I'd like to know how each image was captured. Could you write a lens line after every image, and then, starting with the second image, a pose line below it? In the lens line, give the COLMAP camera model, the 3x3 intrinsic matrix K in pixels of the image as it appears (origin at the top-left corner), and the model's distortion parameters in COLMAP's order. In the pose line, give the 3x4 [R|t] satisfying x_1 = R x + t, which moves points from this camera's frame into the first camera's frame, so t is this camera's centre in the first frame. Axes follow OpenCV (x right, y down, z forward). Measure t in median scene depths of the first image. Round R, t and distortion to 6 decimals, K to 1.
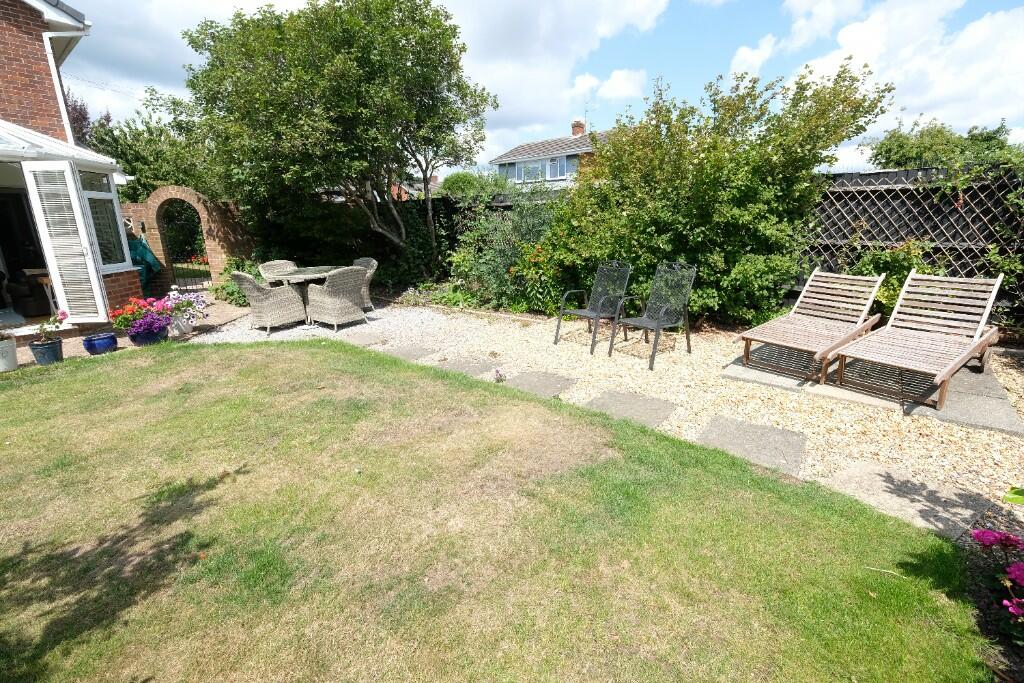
lens RADIAL K [[447.4, 0, 512.5], [0, 447.4, 343.3], [0, 0, 1]] dist [0.002609, -0.000059]
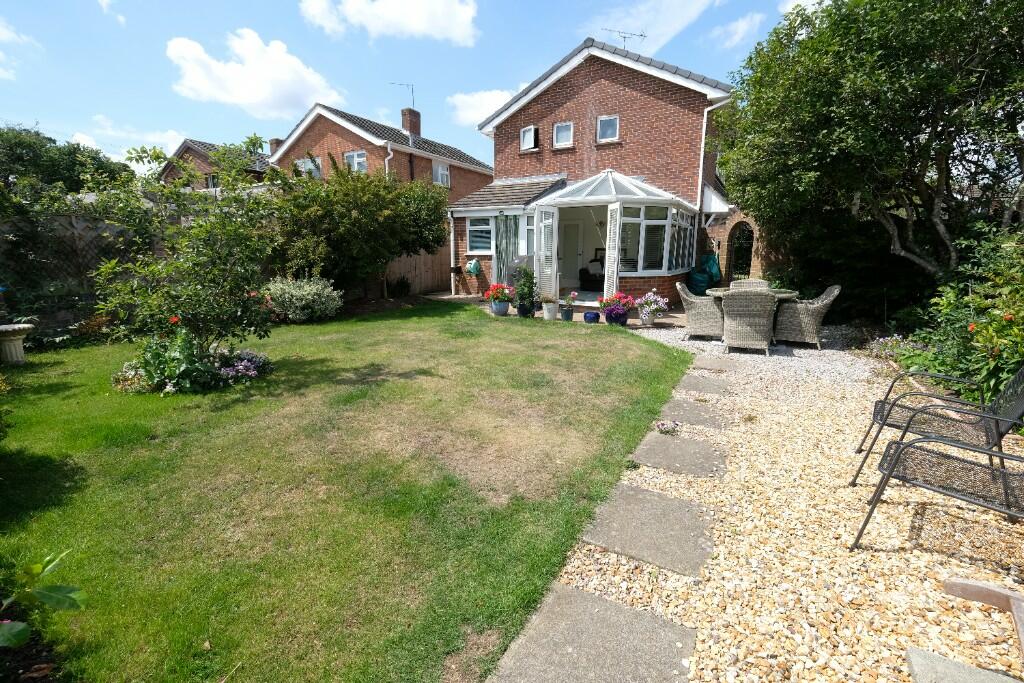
lens RADIAL K [[447.4, 0, 512.3], [0, 447.4, 339.4], [0, 0, 1]] dist [0.002609, -0.000059]
pose [[0.150490, 0.219868, -0.963852, 0.516318], [-0.266651, 0.947849, 0.174584, -0.111269], [0.951972, 0.230739, 0.201270, 0.396444]]
